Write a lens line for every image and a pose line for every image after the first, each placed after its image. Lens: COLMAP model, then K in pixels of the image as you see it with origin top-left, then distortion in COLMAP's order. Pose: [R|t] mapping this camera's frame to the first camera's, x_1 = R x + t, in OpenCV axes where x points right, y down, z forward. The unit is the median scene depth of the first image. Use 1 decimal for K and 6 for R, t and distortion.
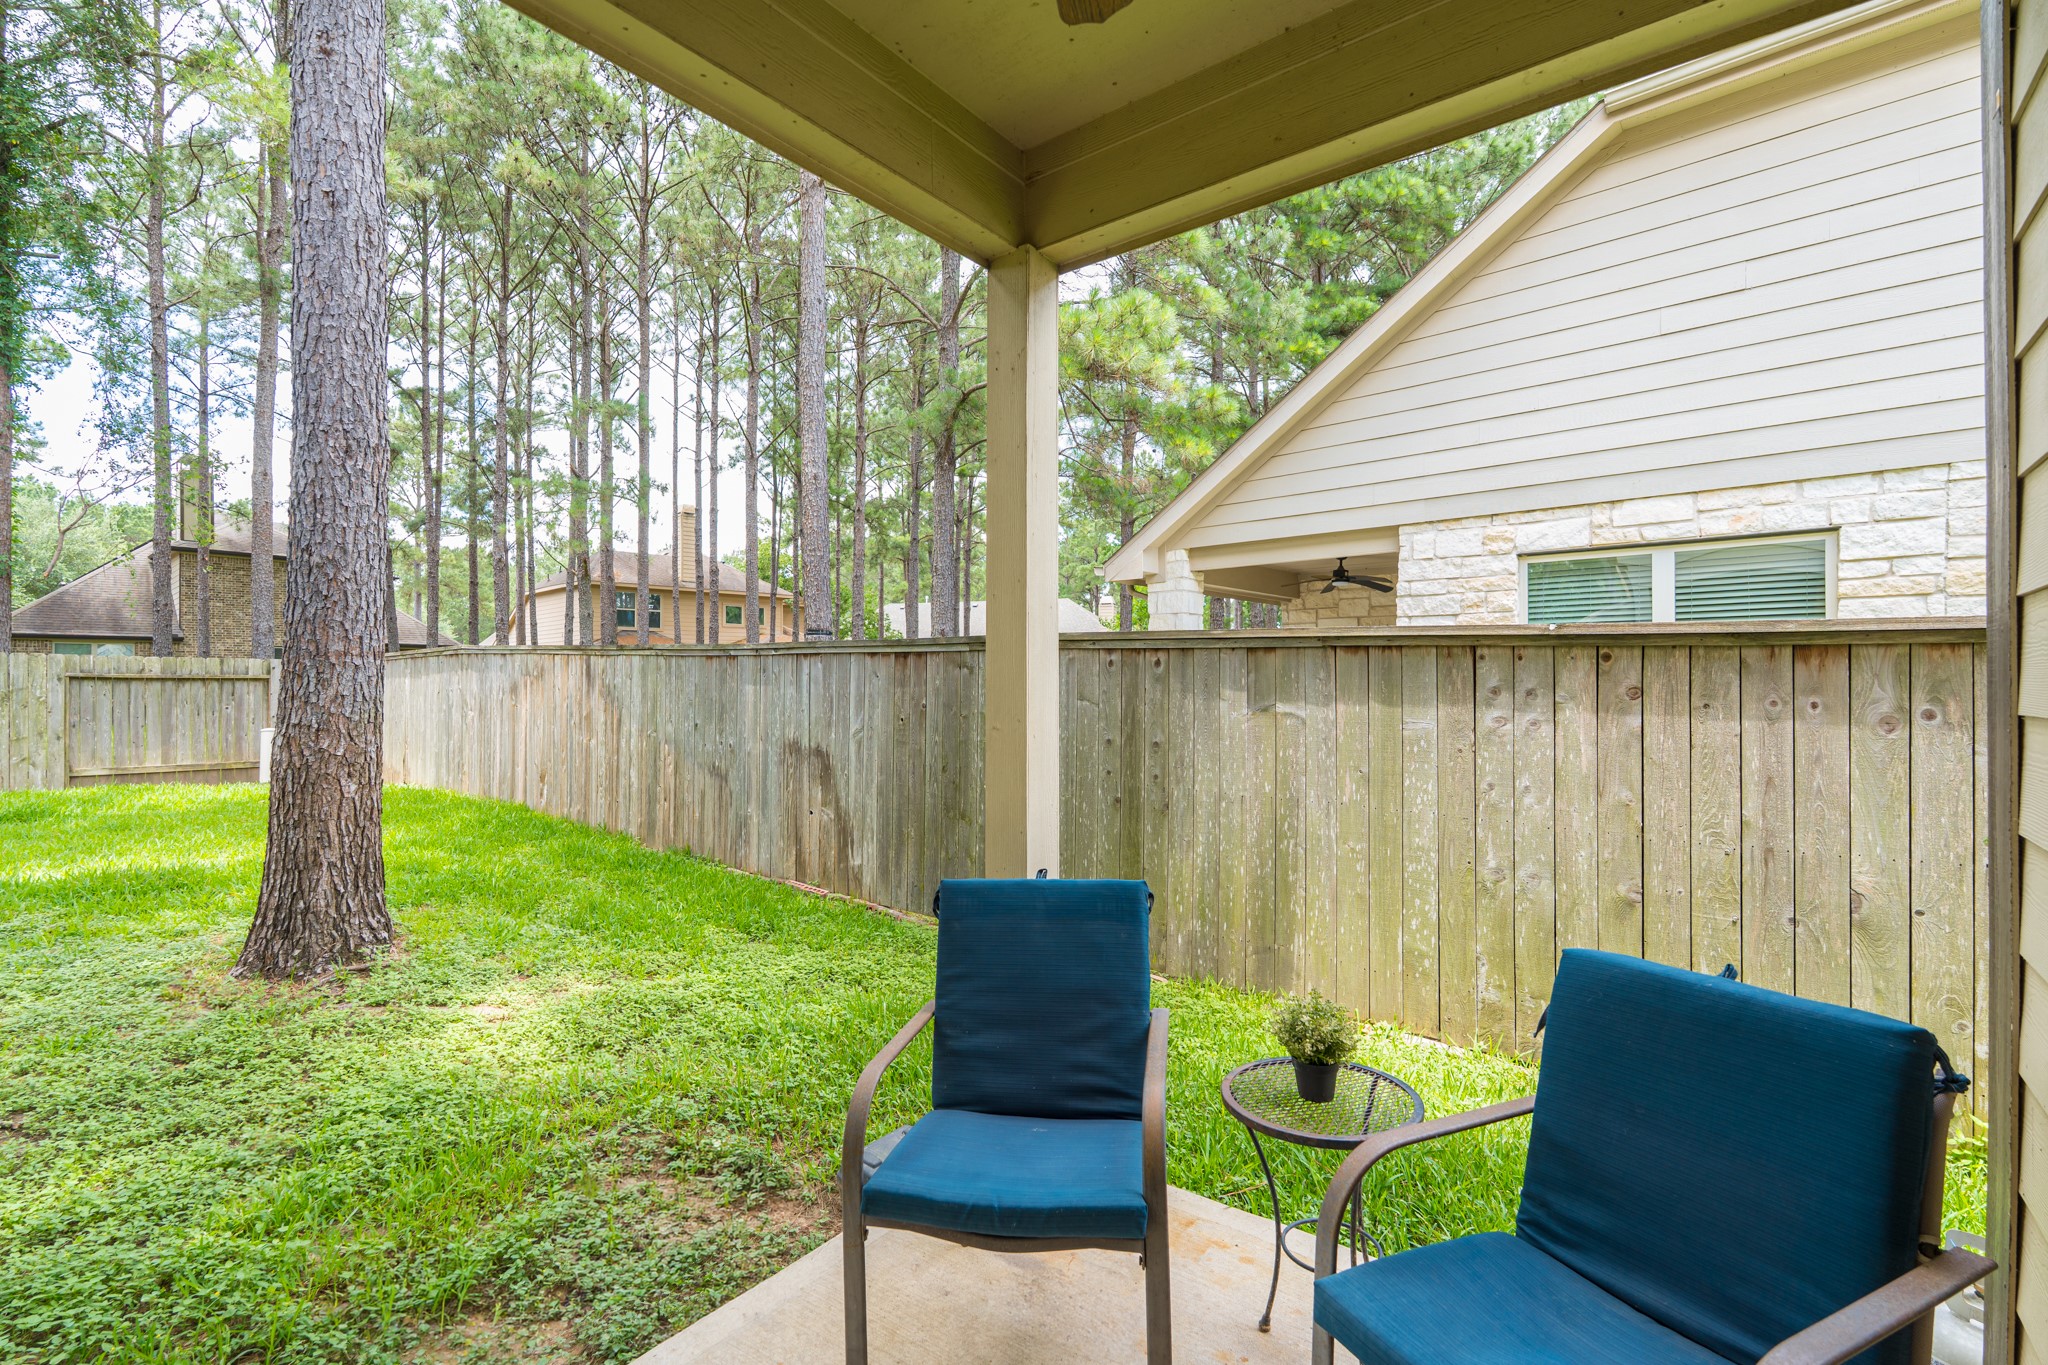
lens RADIAL K [[895.7, 0, 1024.0], [0, 895.7, 682.5], [0, 0, 1]] dist [0.000038, -0.000076]
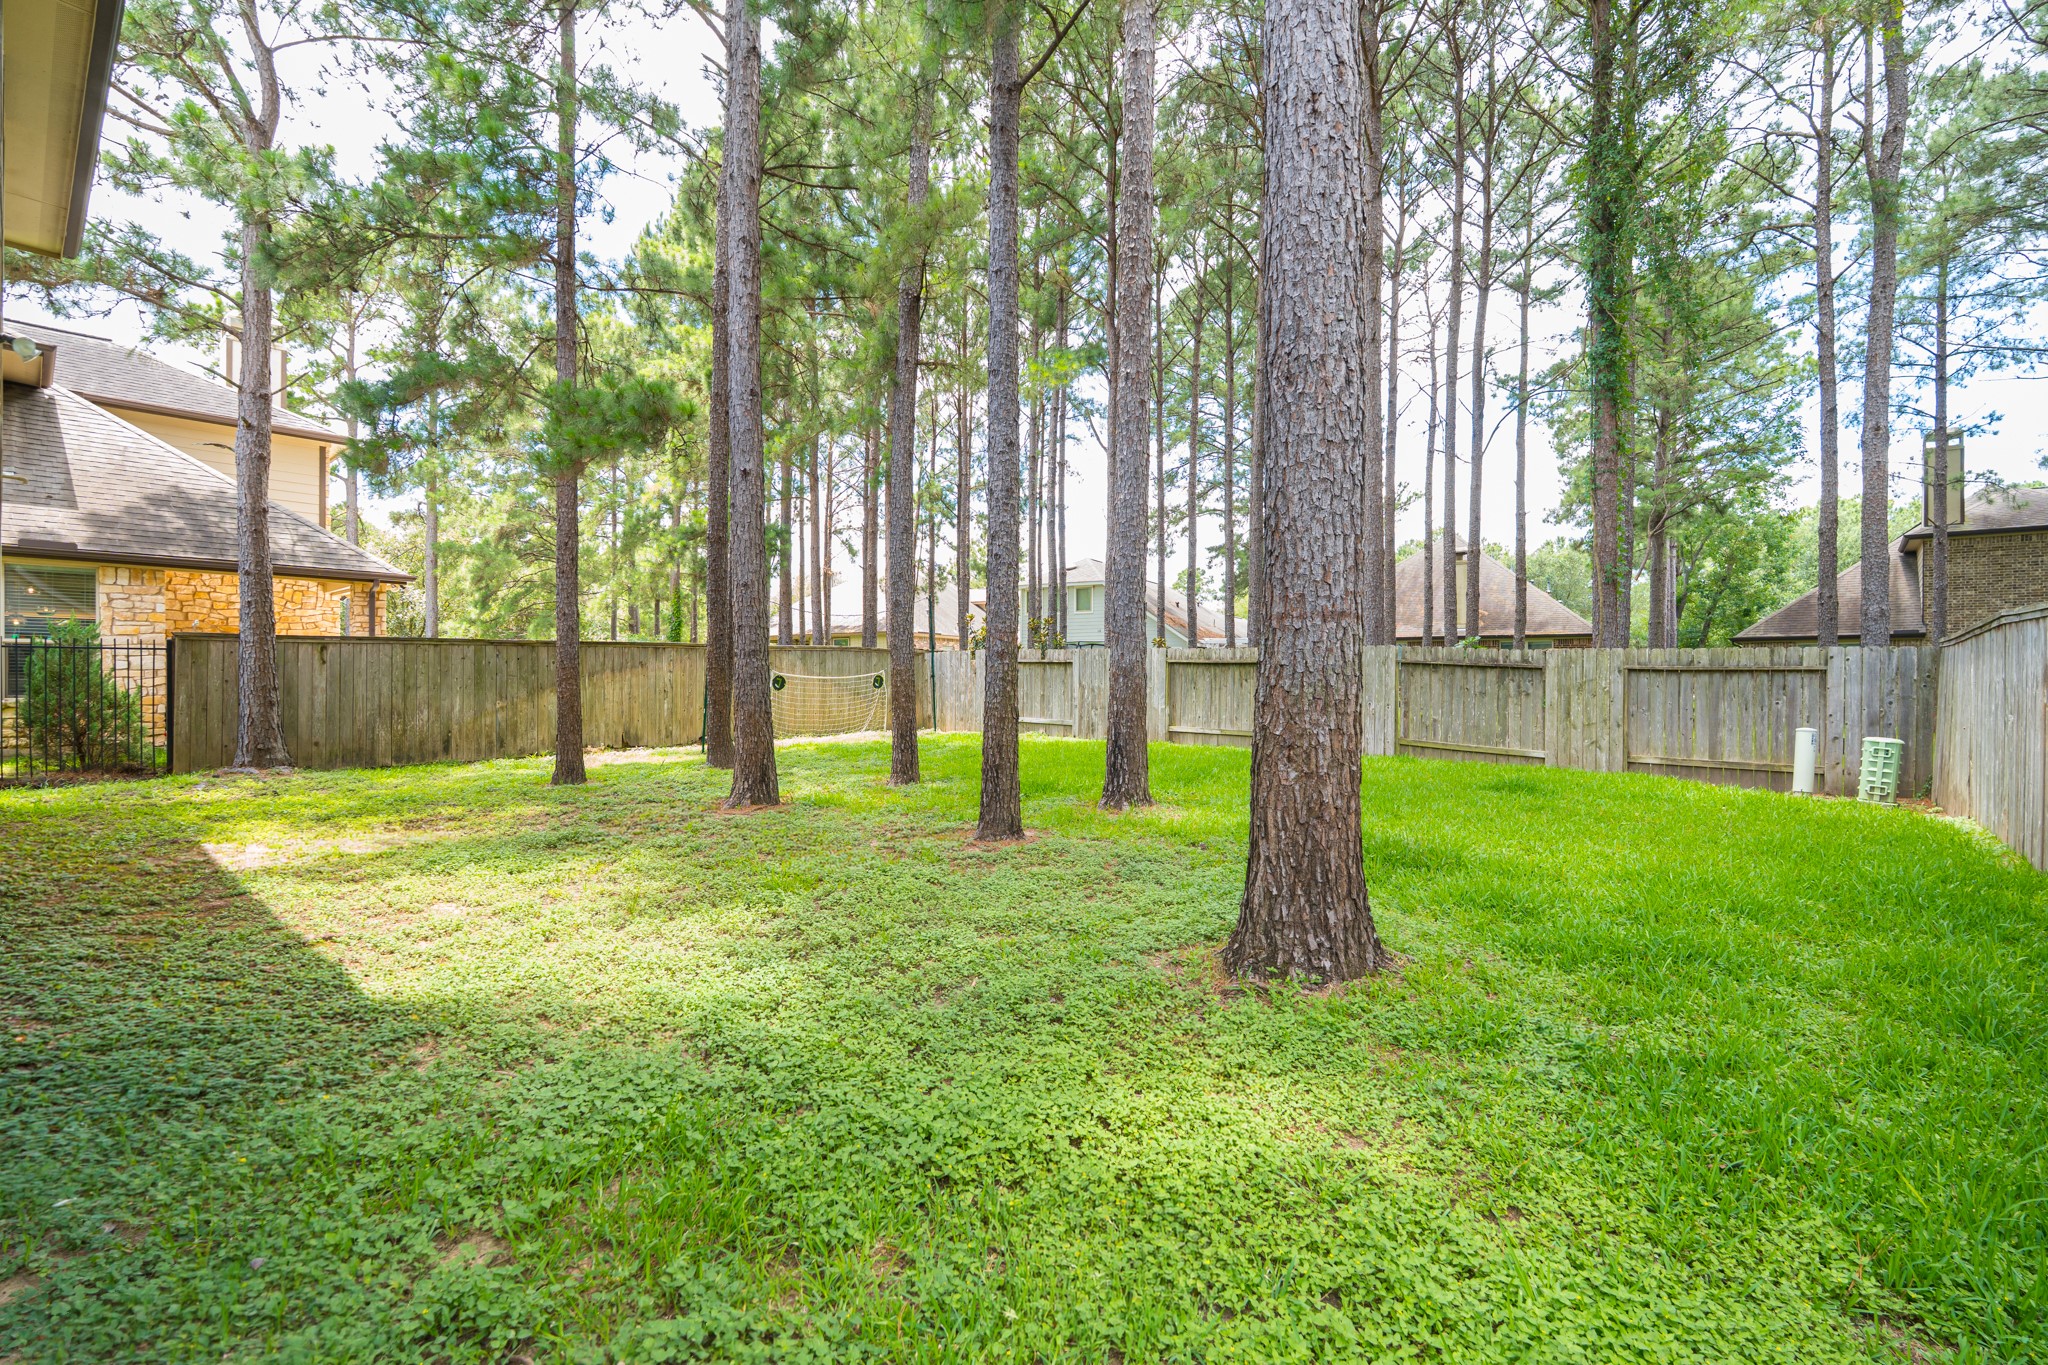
lens RADIAL K [[895.7, 0, 1024.0], [0, 895.7, 682.5], [0, 0, 1]] dist [0.000038, -0.000076]
pose [[-0.049465, 0.002104, -0.998774, 0.043267], [-0.007669, 0.999968, 0.002486, 0.012778], [0.998746, 0.007783, -0.049447, 0.329645]]
